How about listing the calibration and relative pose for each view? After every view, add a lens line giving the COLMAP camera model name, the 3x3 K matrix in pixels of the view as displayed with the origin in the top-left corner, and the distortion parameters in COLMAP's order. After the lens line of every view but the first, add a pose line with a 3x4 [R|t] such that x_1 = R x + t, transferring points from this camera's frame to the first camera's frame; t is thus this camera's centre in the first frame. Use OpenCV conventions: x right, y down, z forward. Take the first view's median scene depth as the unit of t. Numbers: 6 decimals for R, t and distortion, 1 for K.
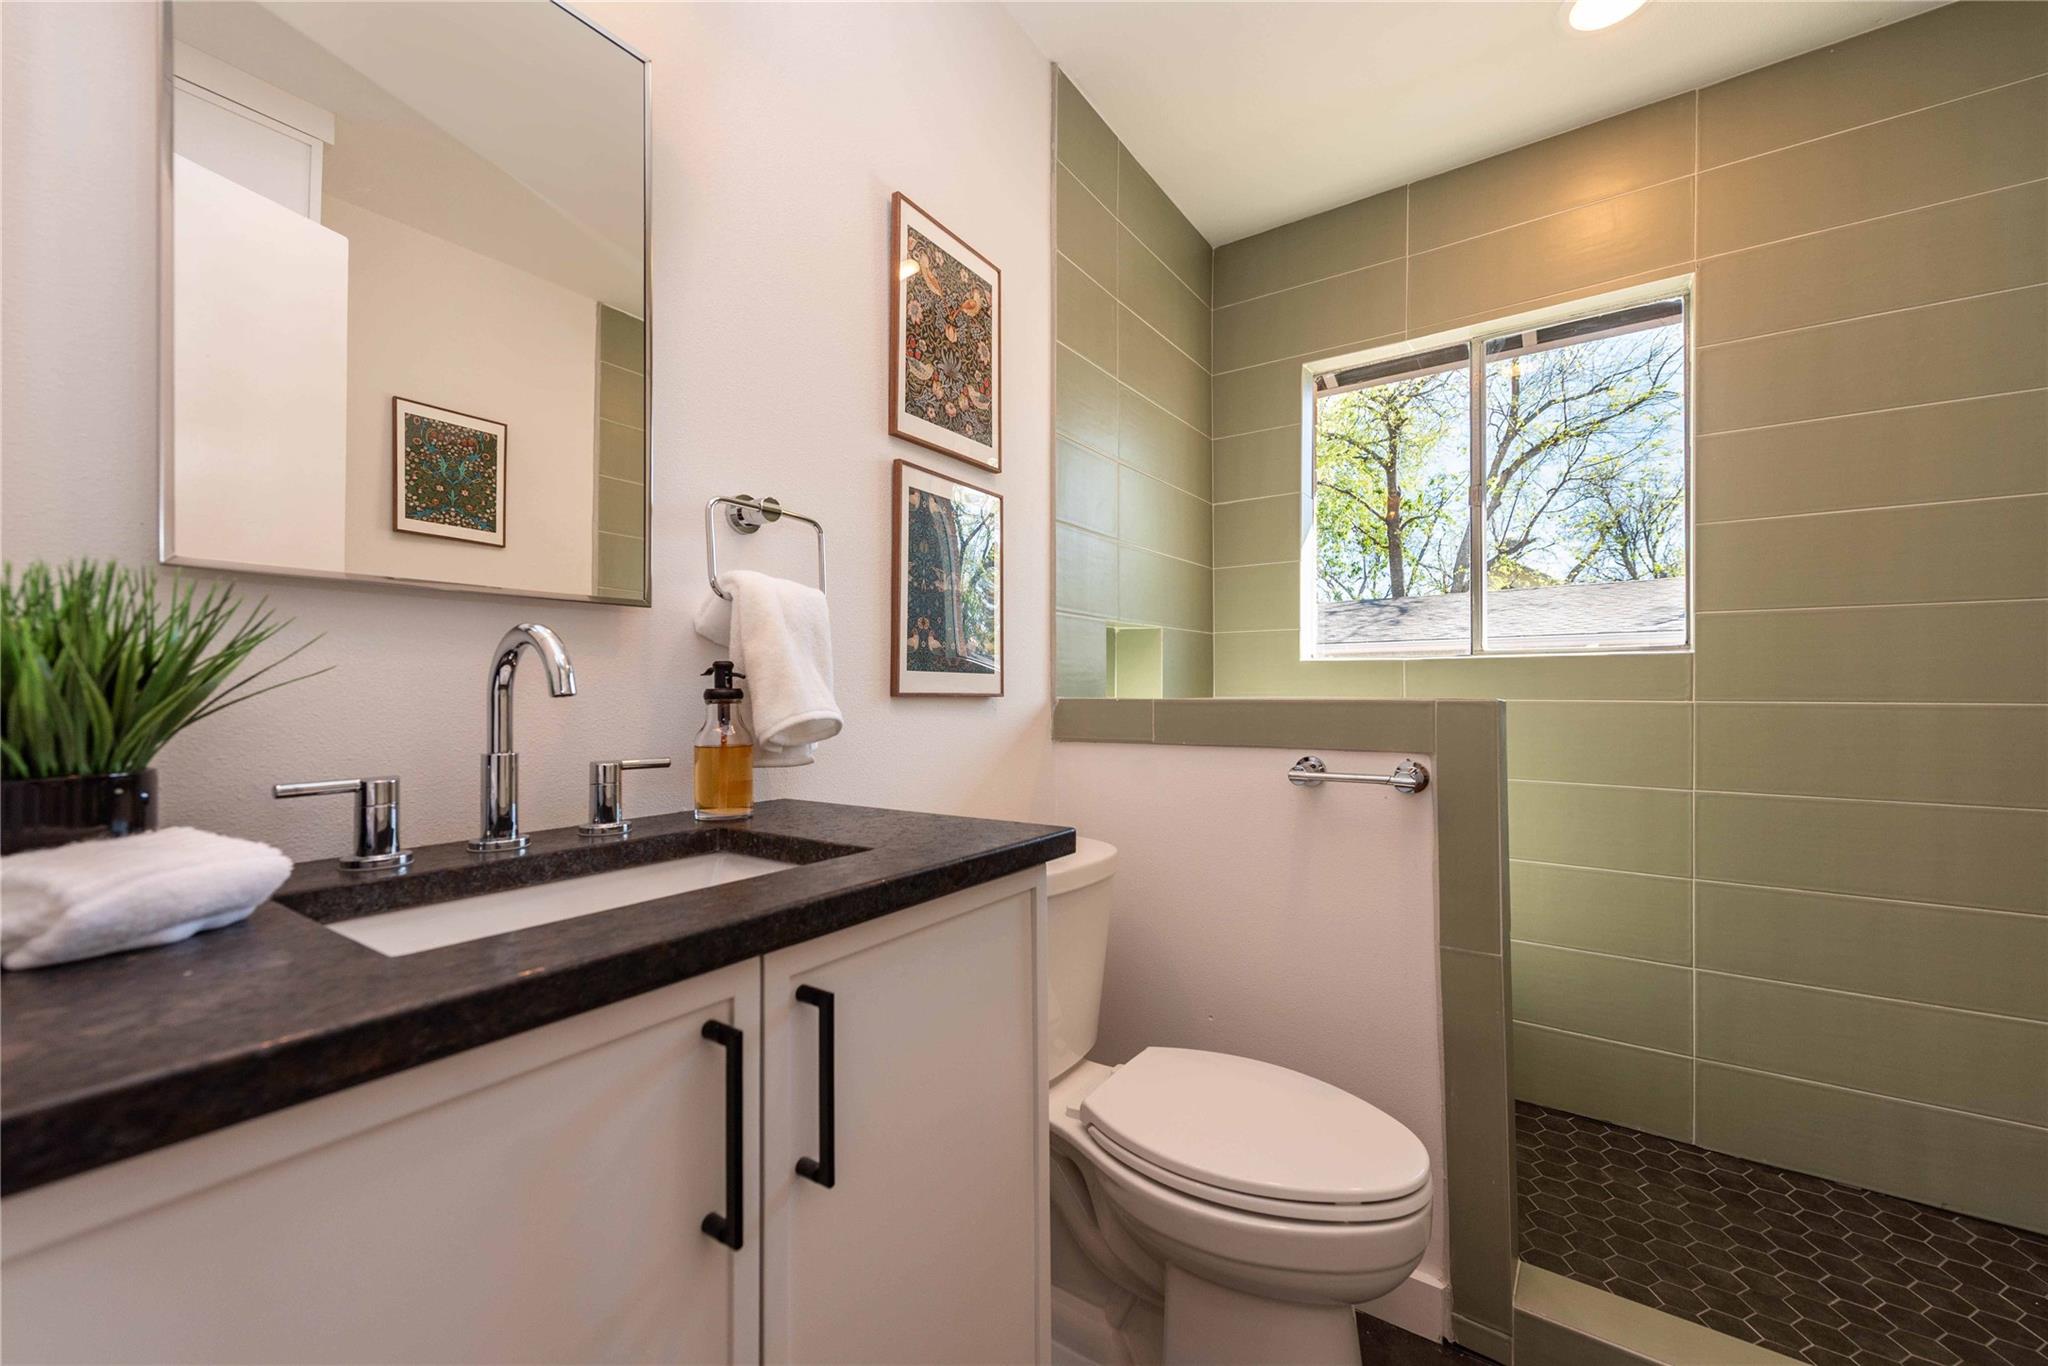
lens RADIAL K [[809.1, 0, 1026.0], [0, 809.1, 689.3], [0, 0, 1]] dist [0.011153, -0.001962]
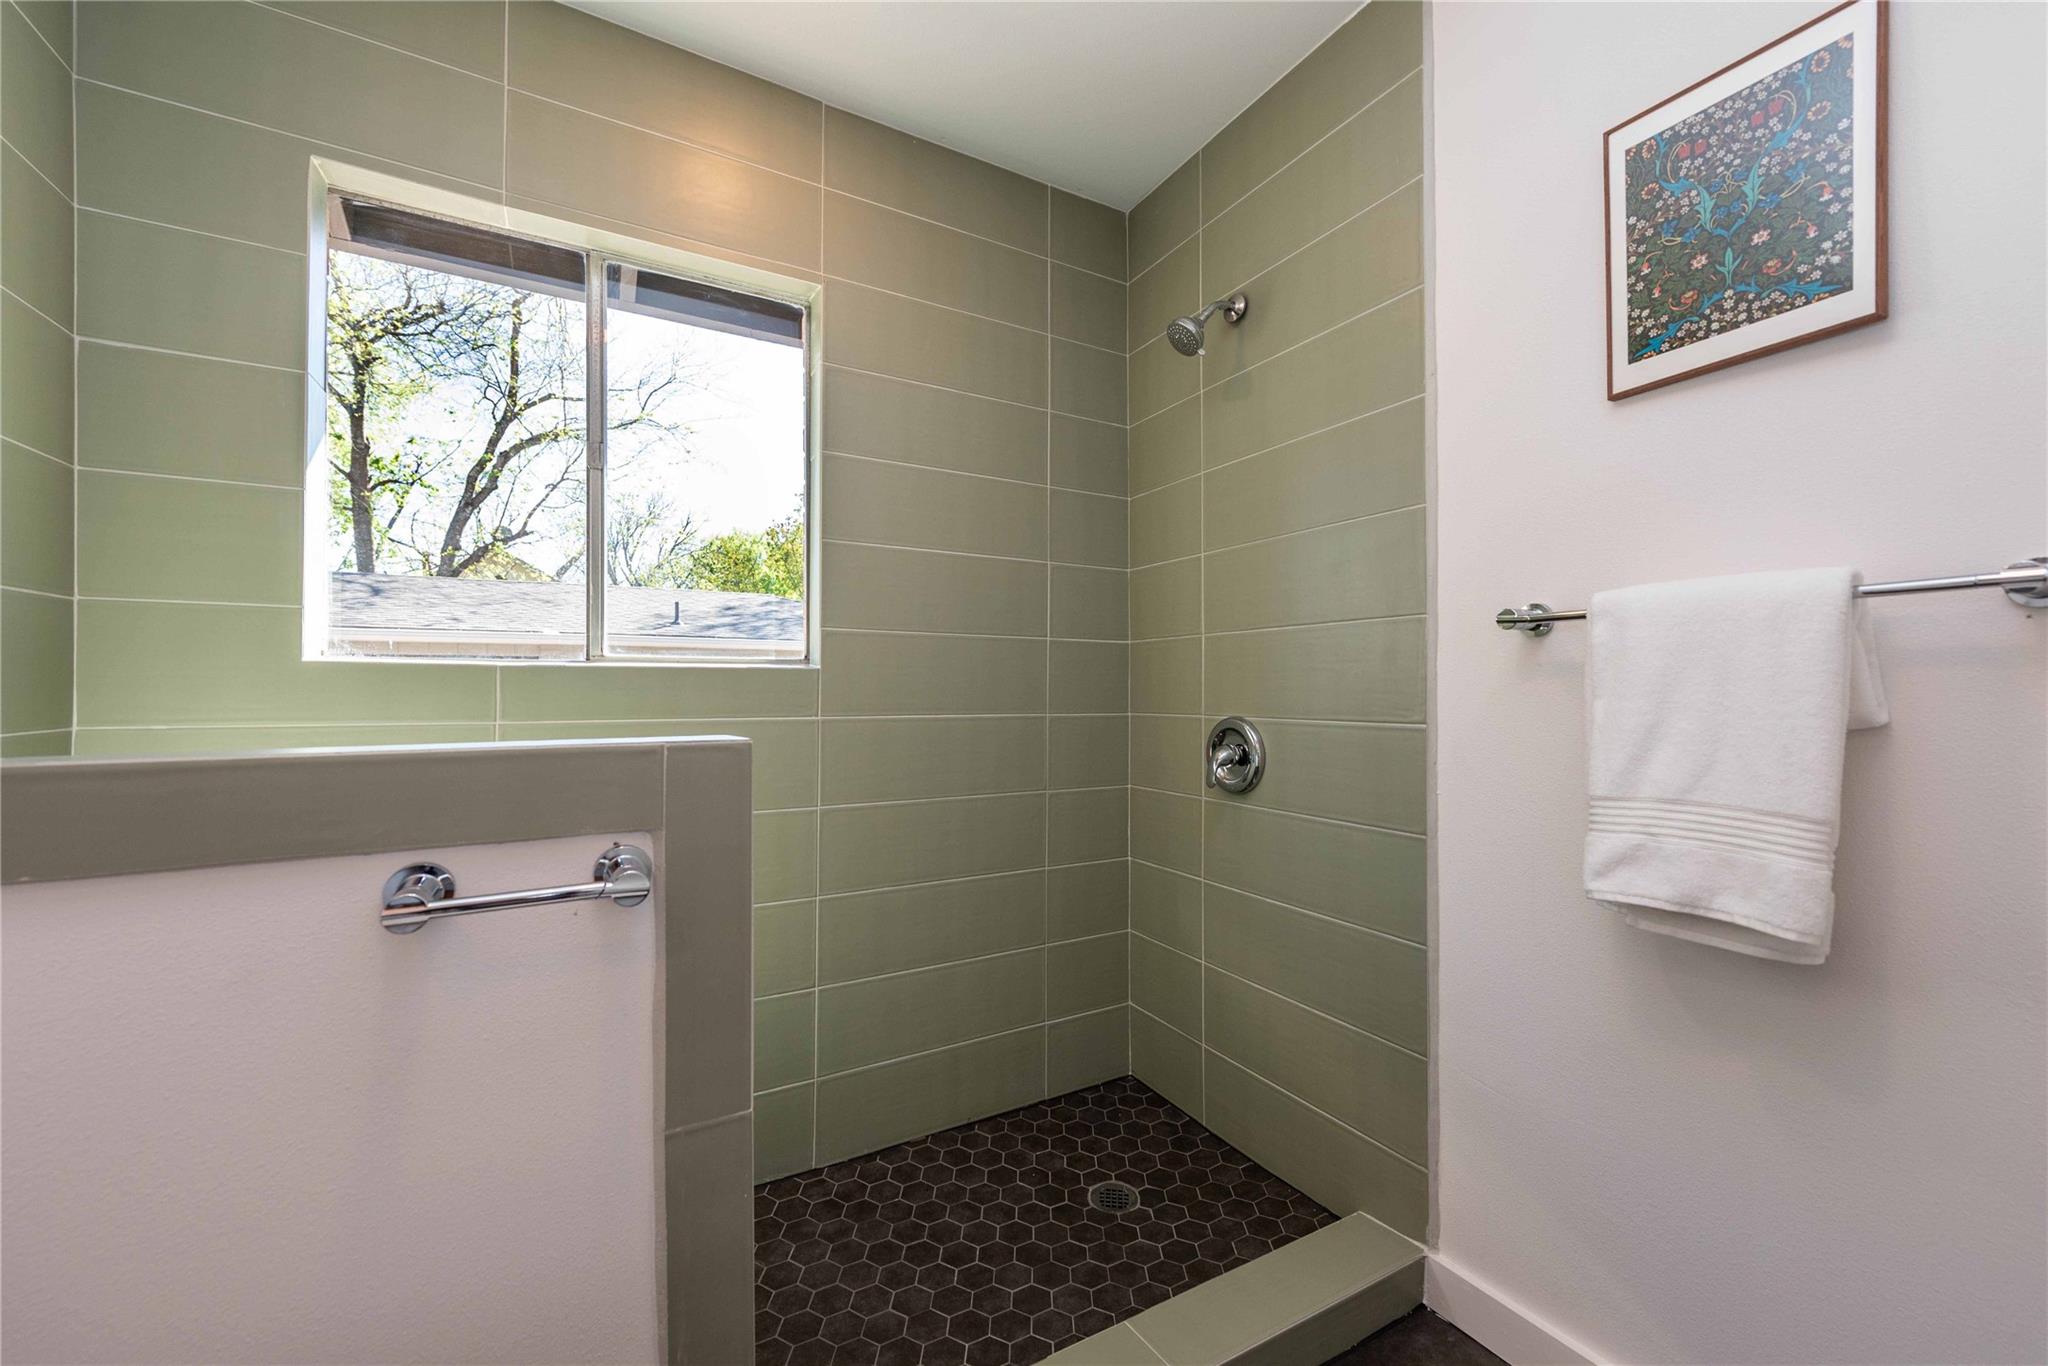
lens RADIAL K [[809.1, 0, 1037.6], [0, 809.1, 680.1], [0, 0, 1]] dist [0.011153, -0.001962]
pose [[0.422880, 0.008822, 0.906143, 0.052135], [-0.004496, 0.999961, -0.007637, -0.032353], [-0.906175, -0.000845, 0.422903, 0.451469]]
